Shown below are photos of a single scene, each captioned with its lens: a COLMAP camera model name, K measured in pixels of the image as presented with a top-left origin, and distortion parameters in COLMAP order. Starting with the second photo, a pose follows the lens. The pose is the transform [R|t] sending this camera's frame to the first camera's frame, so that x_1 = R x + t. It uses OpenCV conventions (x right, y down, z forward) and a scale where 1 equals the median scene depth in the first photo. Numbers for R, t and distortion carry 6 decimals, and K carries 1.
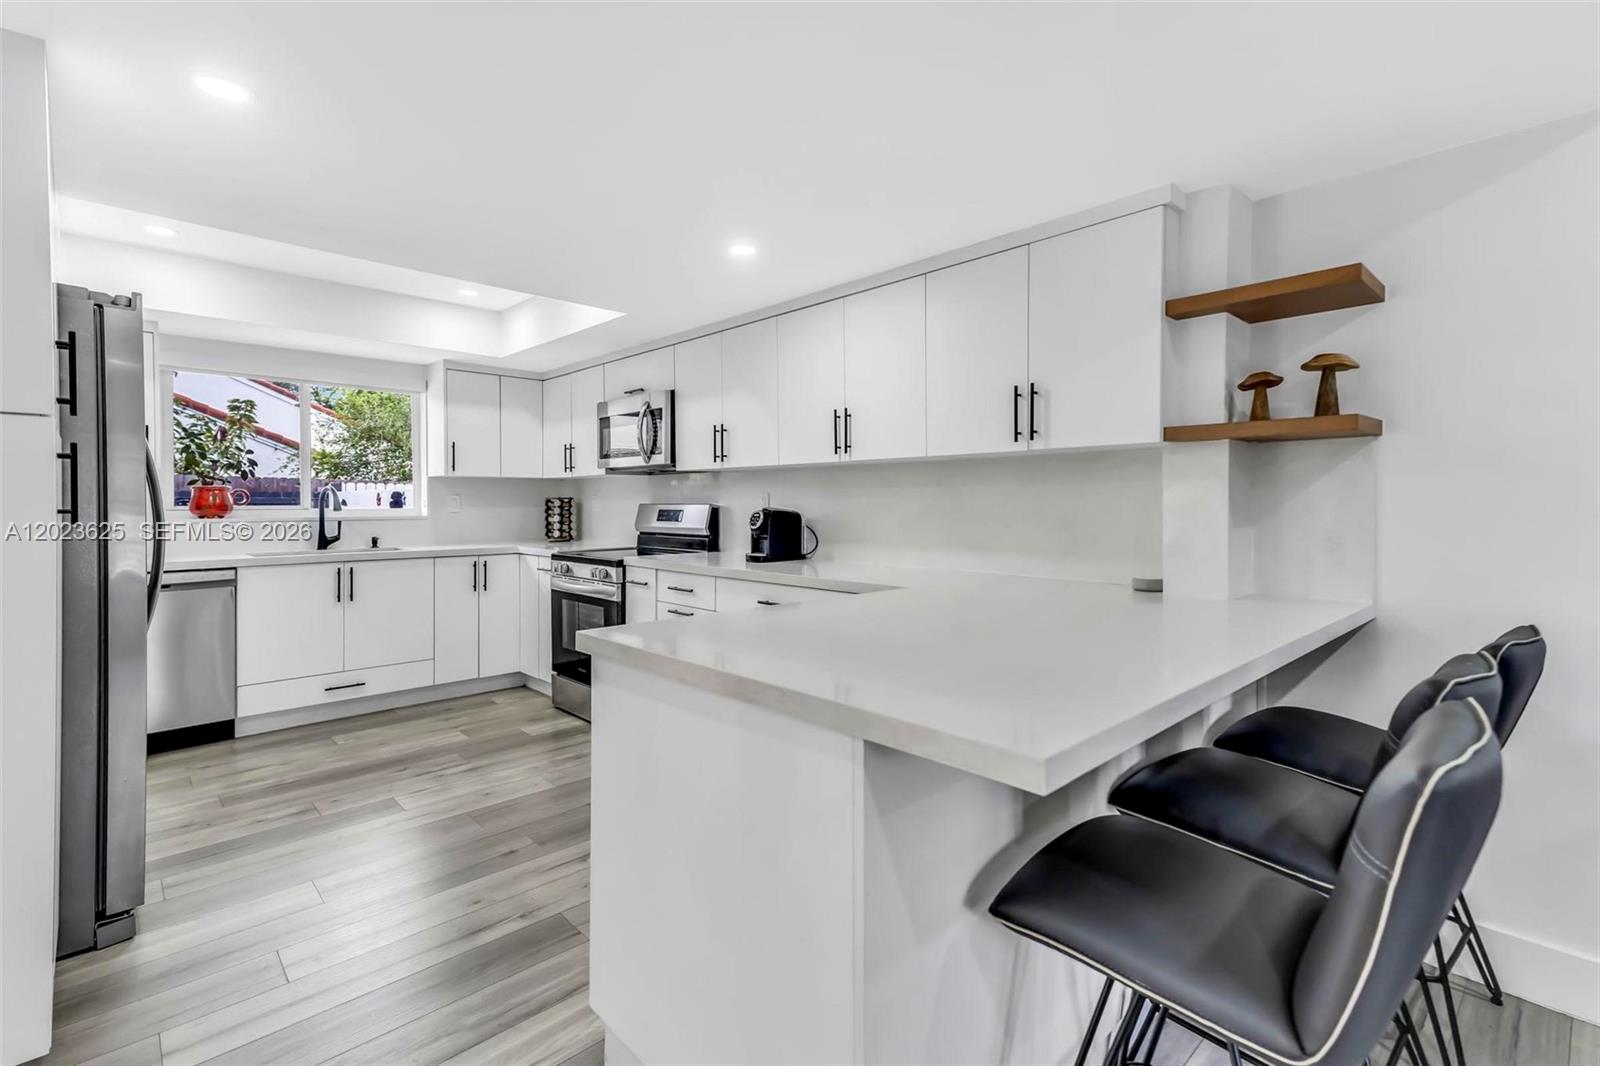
lens RADIAL K [[723.7, 0, 772.7], [0, 723.7, 510.2], [0, 0, 1]] dist [0.012050, 0.000045]
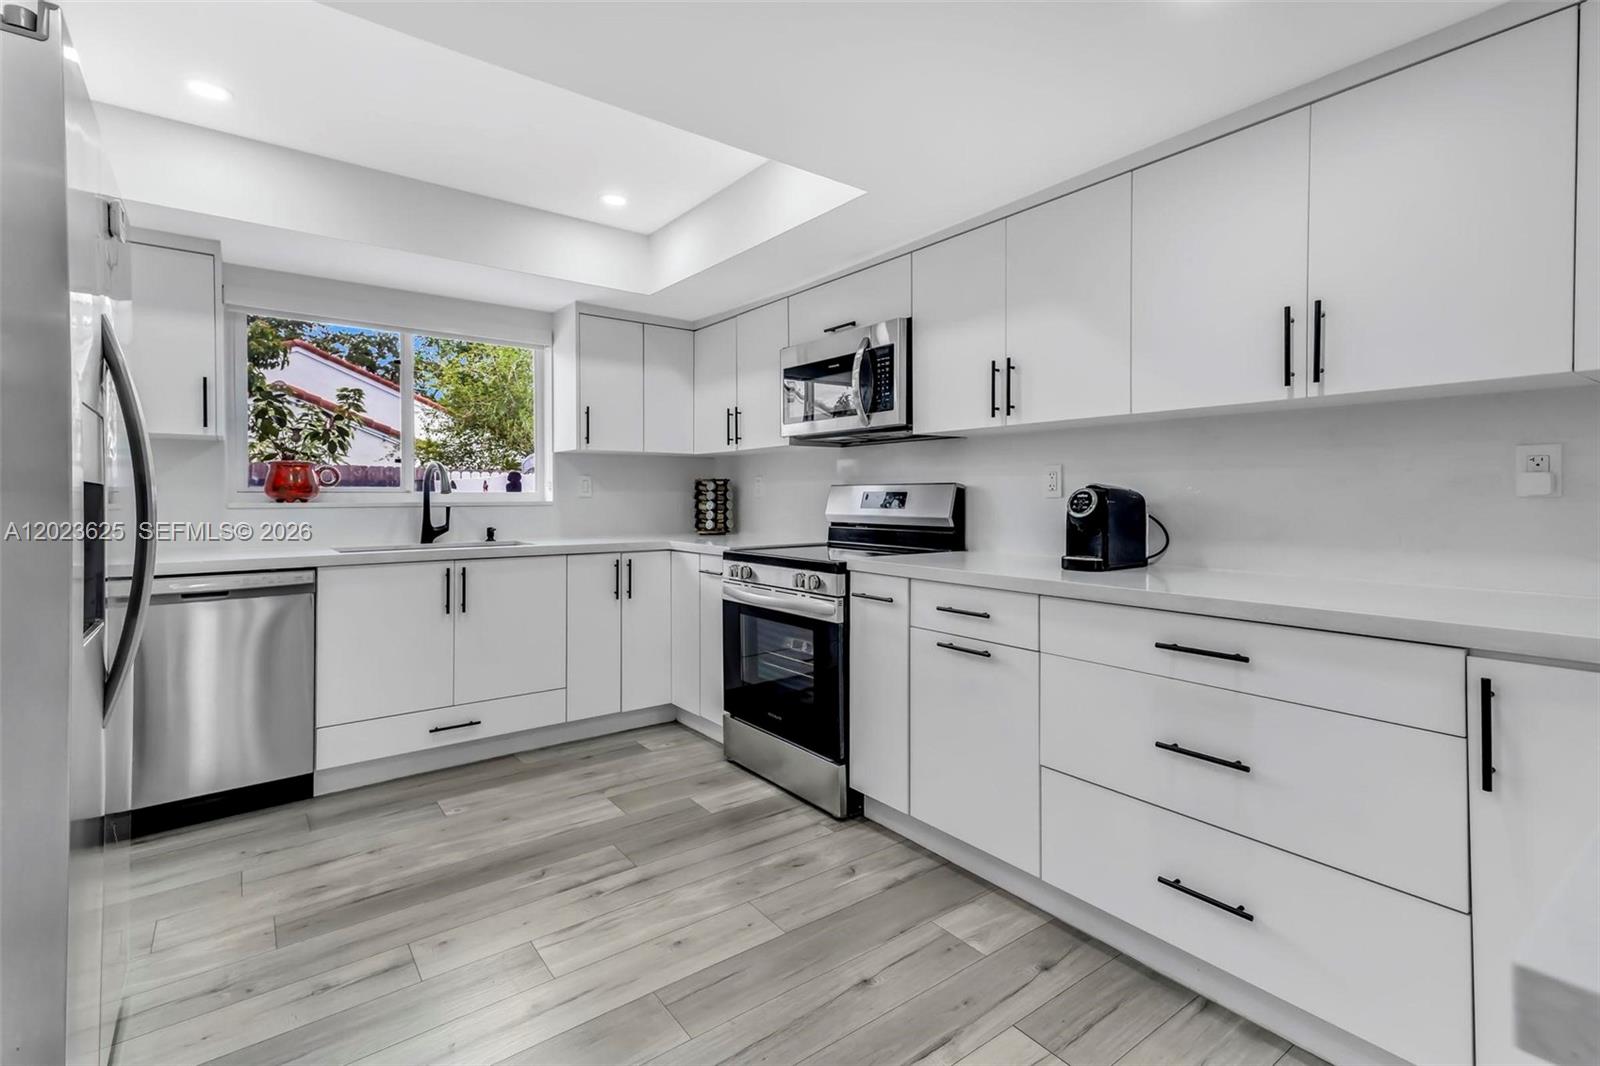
lens RADIAL K [[723.0, 0, 799.1], [0, 723.0, 498.9], [0, 0, 1]] dist [0.015505, 0.000015]
pose [[0.996697, 0.002204, -0.081179, -0.163383], [-0.002709, 0.999978, -0.006117, 0.010535], [0.081164, 0.006317, 0.996681, 0.263457]]
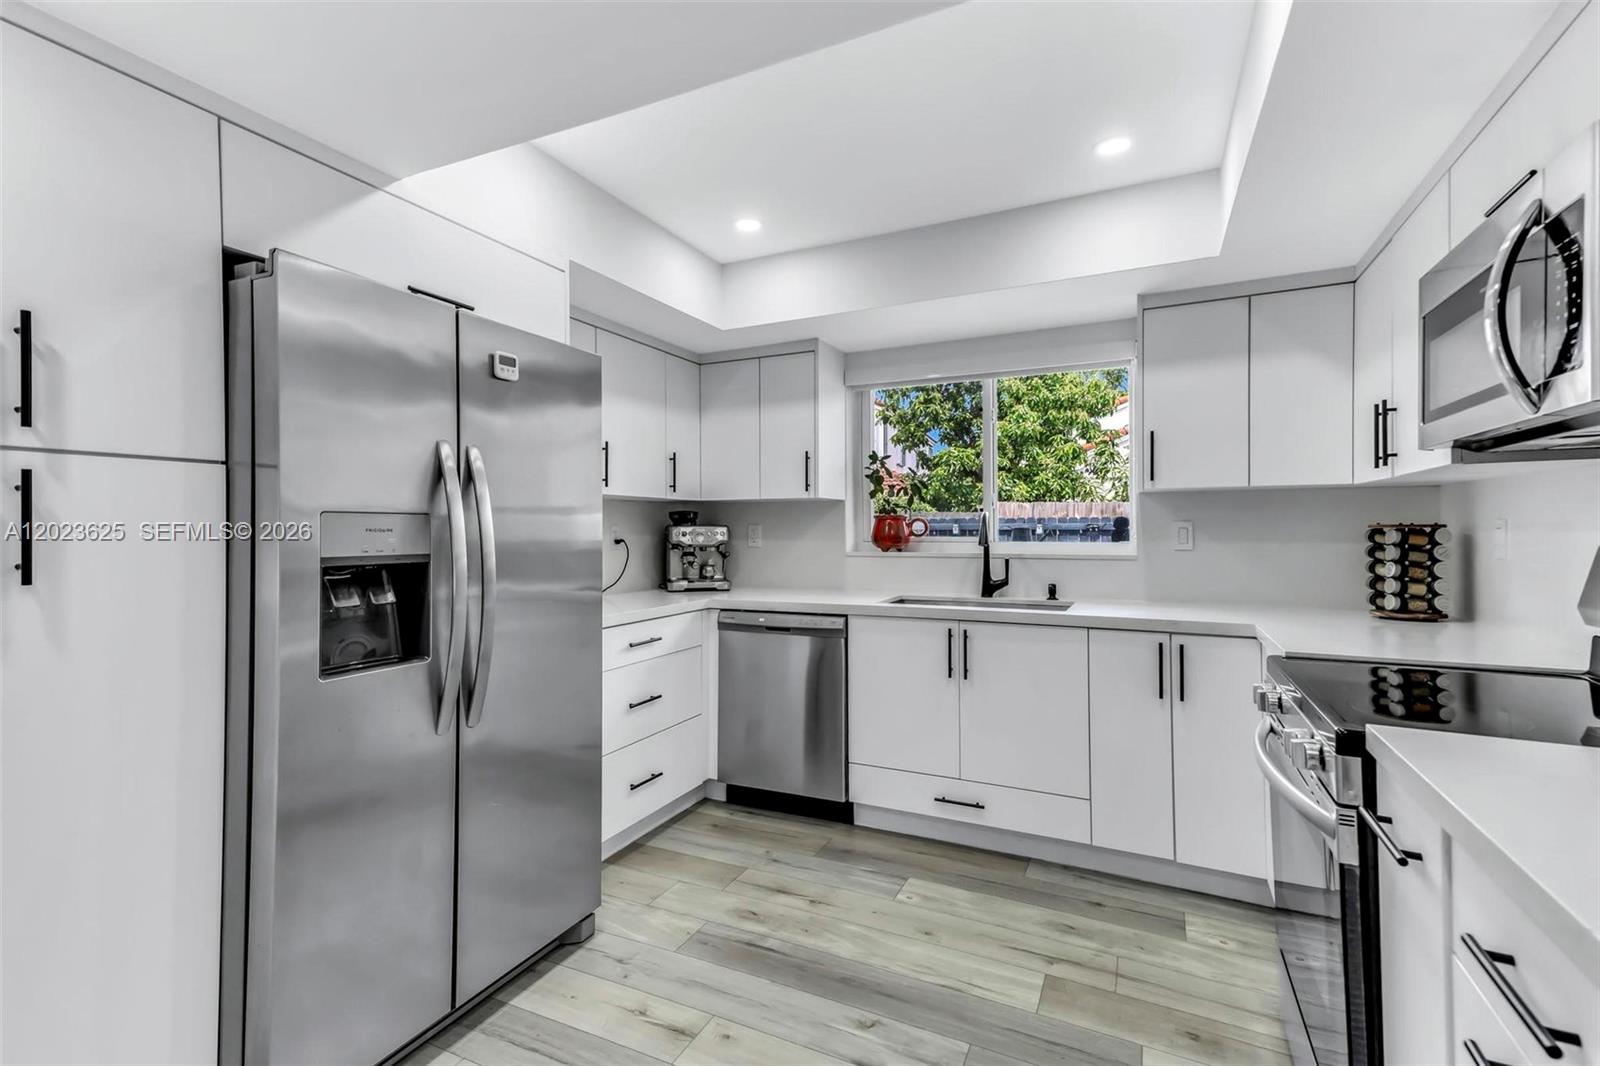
lens RADIAL K [[731.0, 0, 795.8], [0, 731.0, 524.0], [0, 0, 1]] dist [0.039324, -0.000009]
pose [[0.393153, -0.005948, -0.919454, -0.007193], [-0.006406, 0.999937, -0.009208, -0.012854], [0.919451, 0.009510, 0.393090, 0.545551]]
